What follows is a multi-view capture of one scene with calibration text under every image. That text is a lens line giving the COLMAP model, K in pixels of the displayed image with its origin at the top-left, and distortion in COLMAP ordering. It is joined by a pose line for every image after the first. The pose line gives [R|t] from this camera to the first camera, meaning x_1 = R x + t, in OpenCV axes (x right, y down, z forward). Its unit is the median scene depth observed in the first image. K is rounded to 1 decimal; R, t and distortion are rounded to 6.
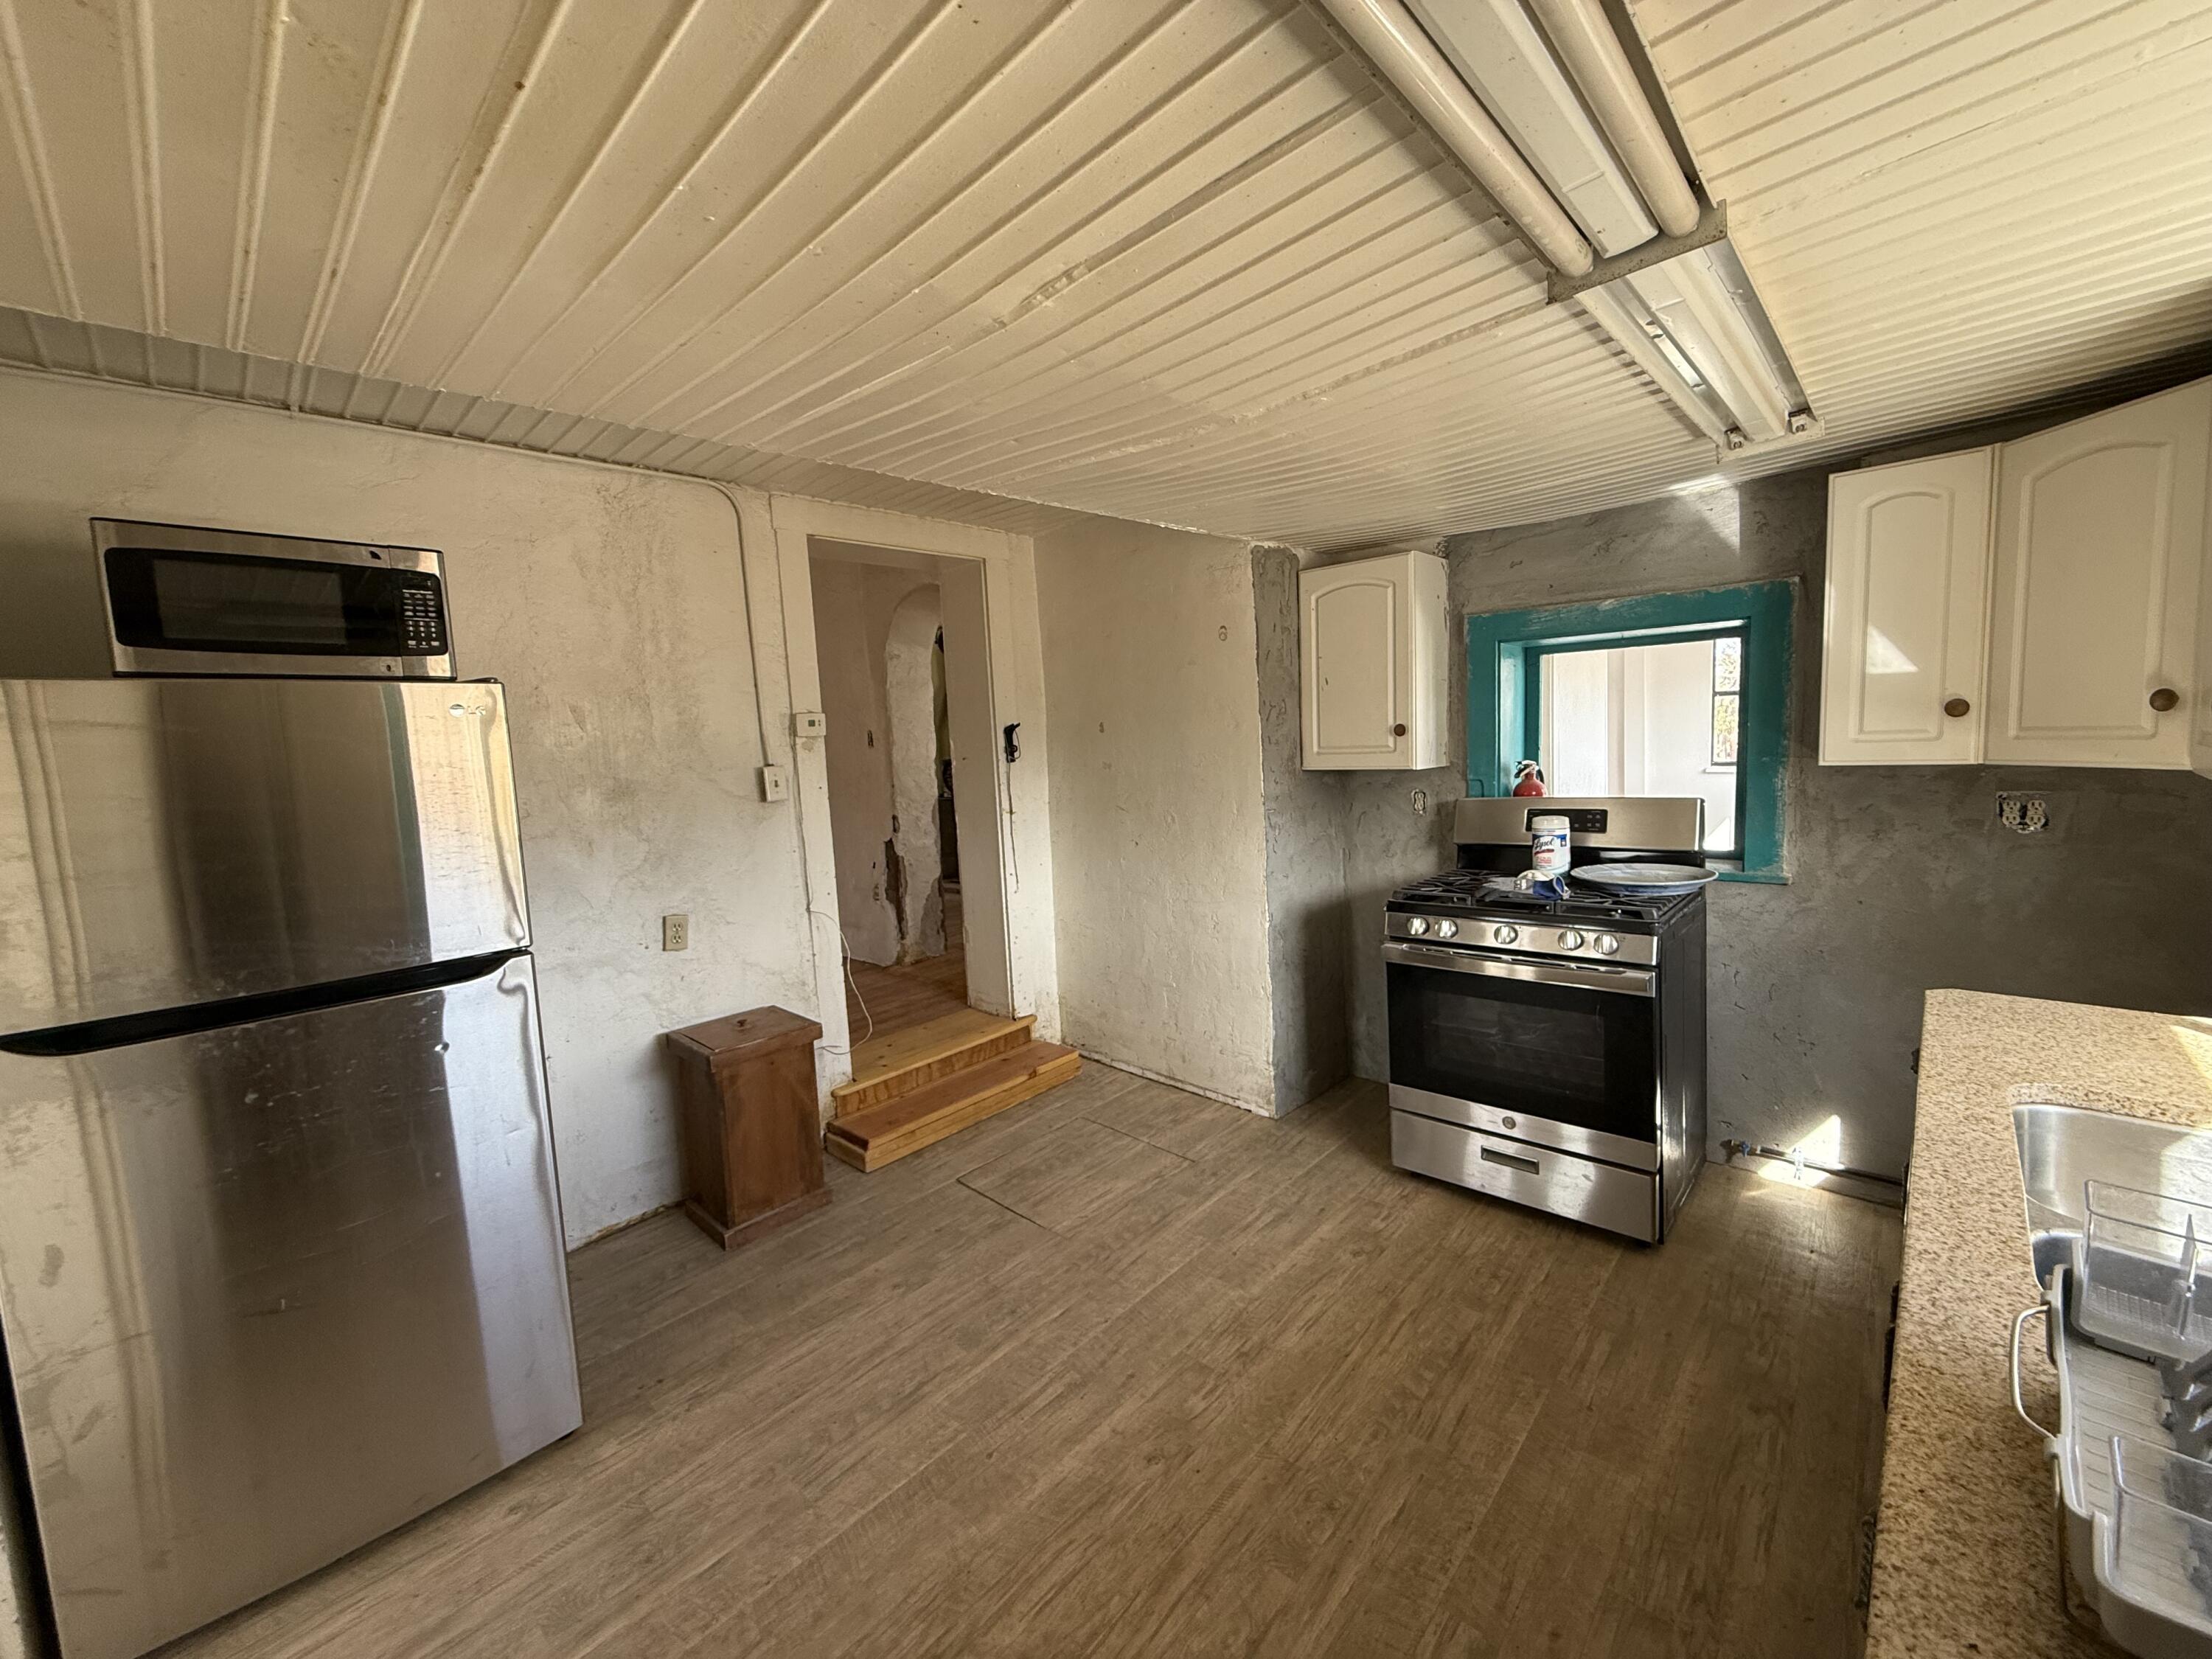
lens RADIAL K [[876.2, 0, 1101.2], [0, 876.2, 826.8], [0, 0, 1]] dist [-0.001347, 0.000409]
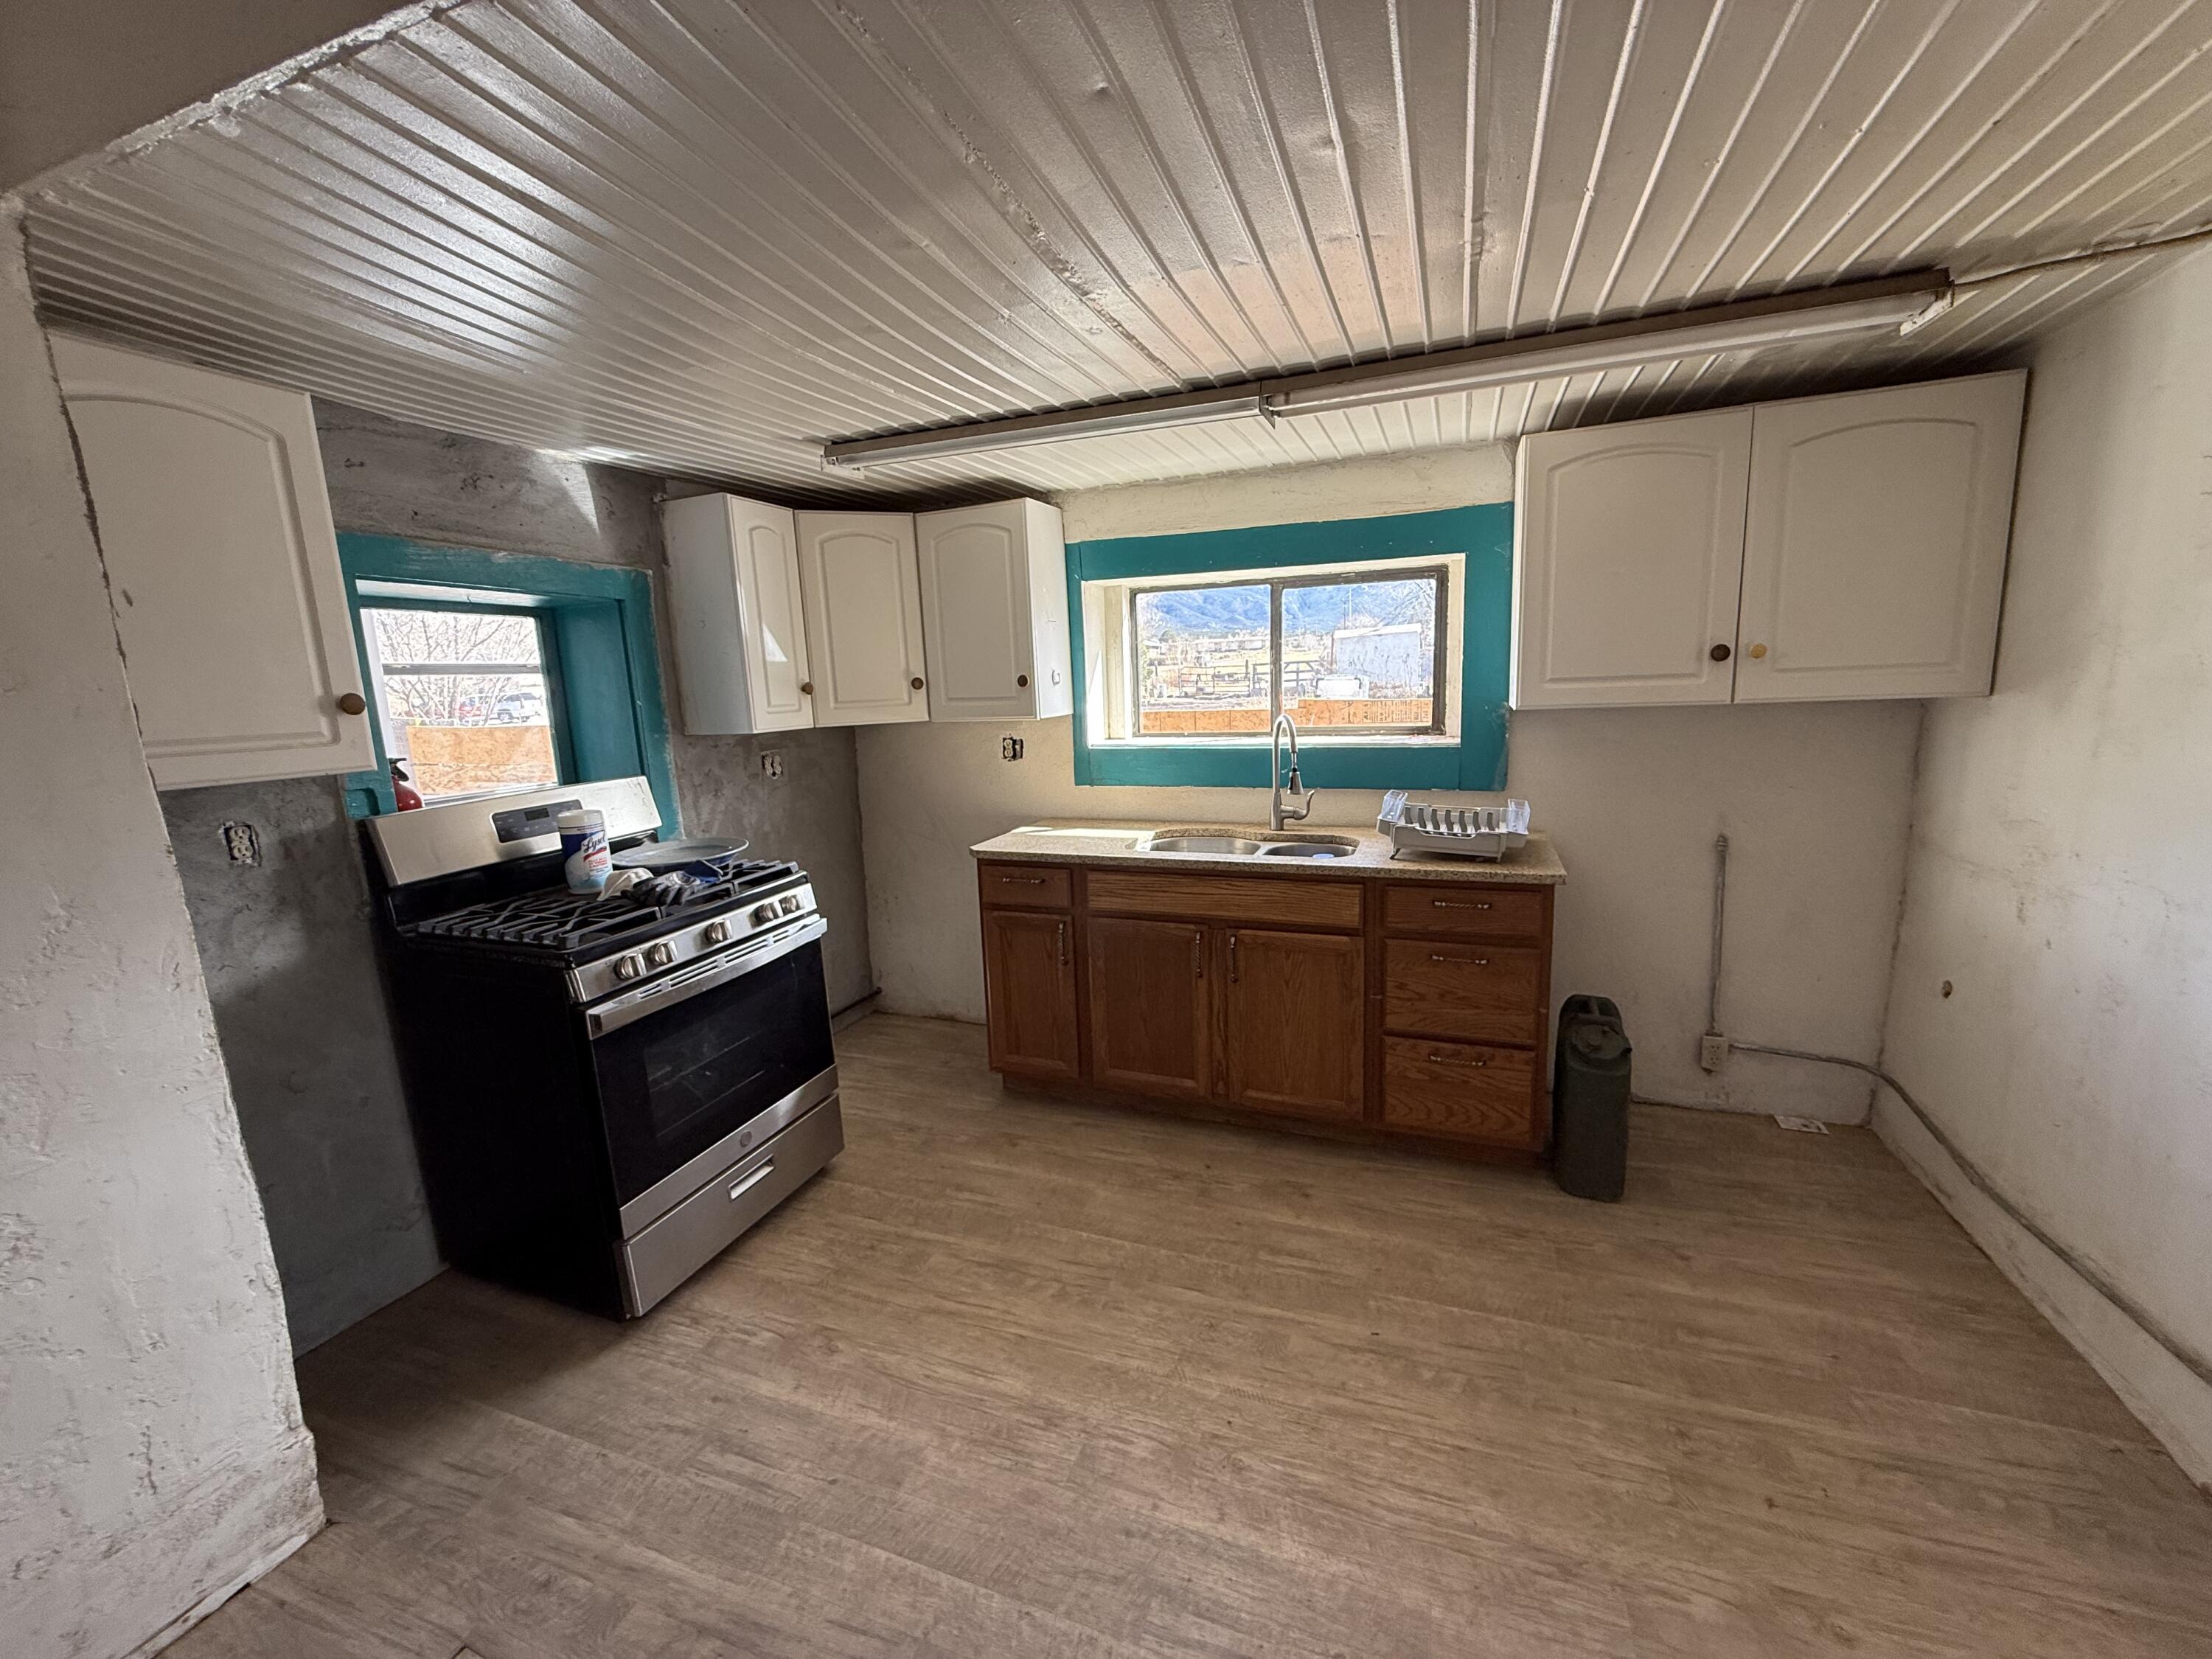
lens RADIAL K [[876.2, 0, 1101.2], [0, 876.2, 826.8], [0, 0, 1]] dist [-0.001347, 0.000409]
pose [[-0.371260, -0.090594, 0.924099, -0.438240], [0.155635, 0.975078, 0.158118, -0.052096], [-0.915393, 0.202525, -0.347908, 0.870383]]
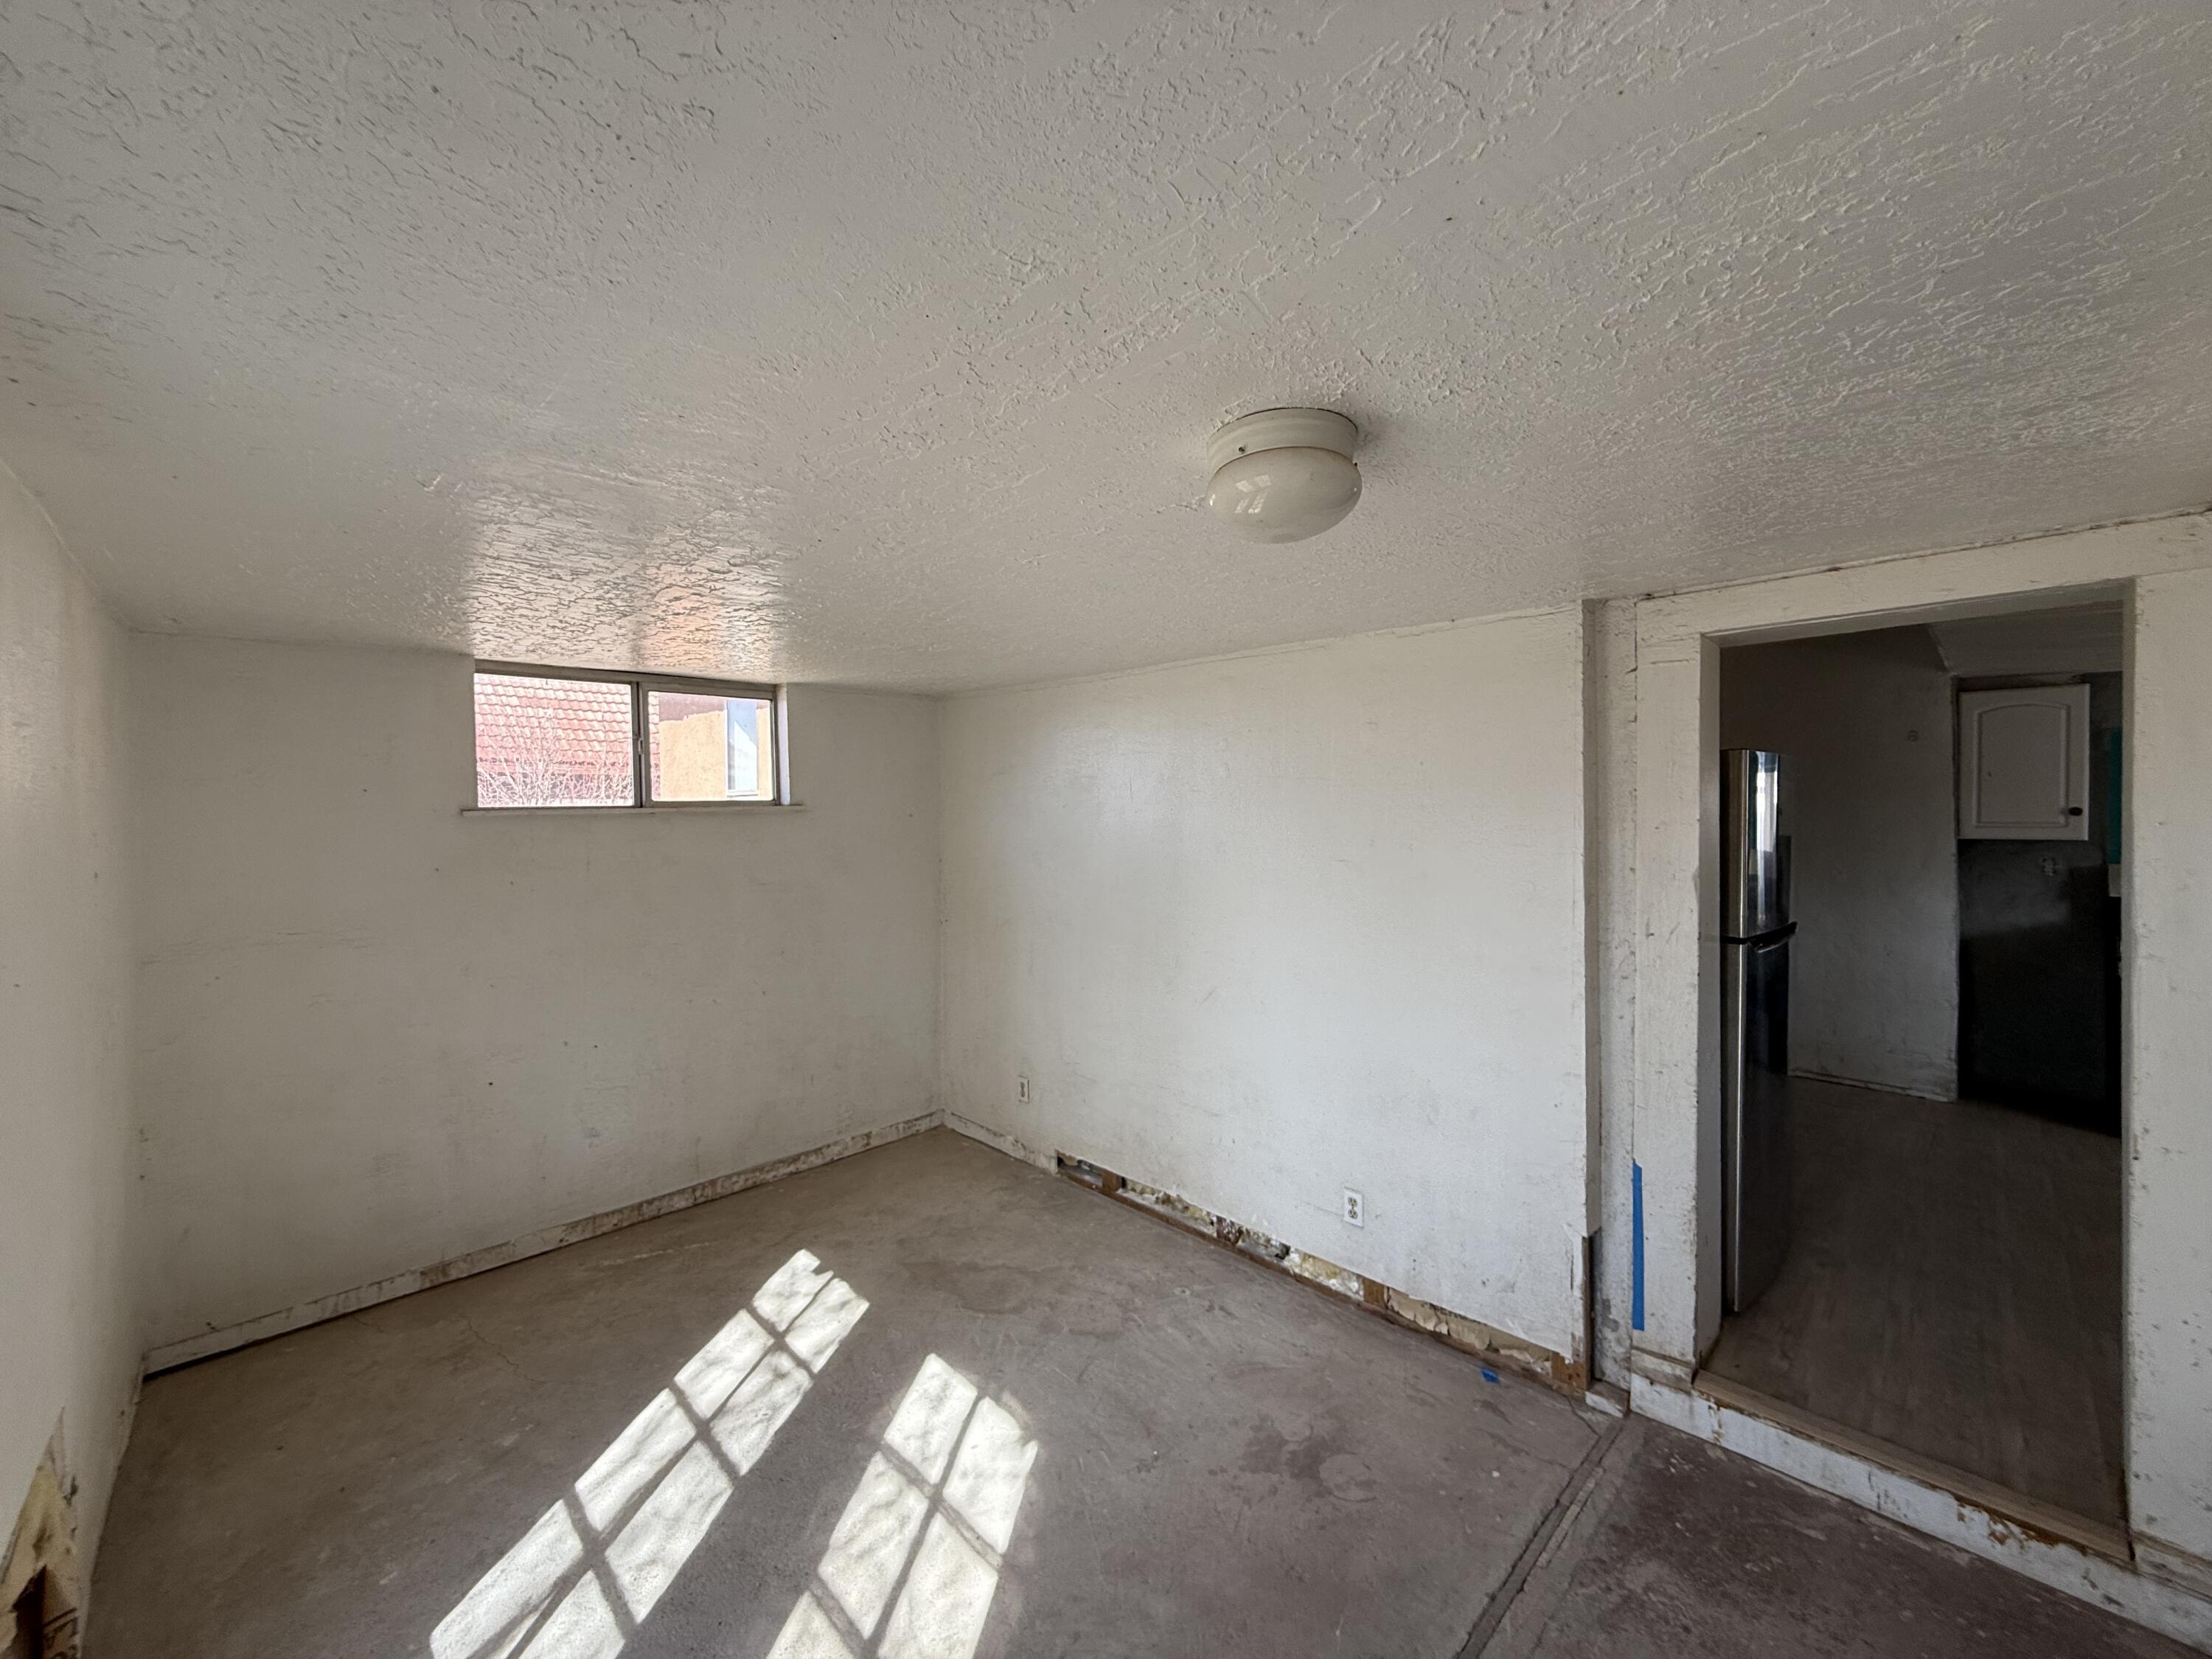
lens RADIAL K [[876.2, 0, 1101.2], [0, 876.2, 826.8], [0, 0, 1]] dist [-0.001347, 0.000409]
pose [[0.998310, 0.042368, -0.039785, -1.279908], [-0.045586, 0.995441, -0.083784, 0.110658], [0.036054, 0.085456, 0.995689, -0.471848]]
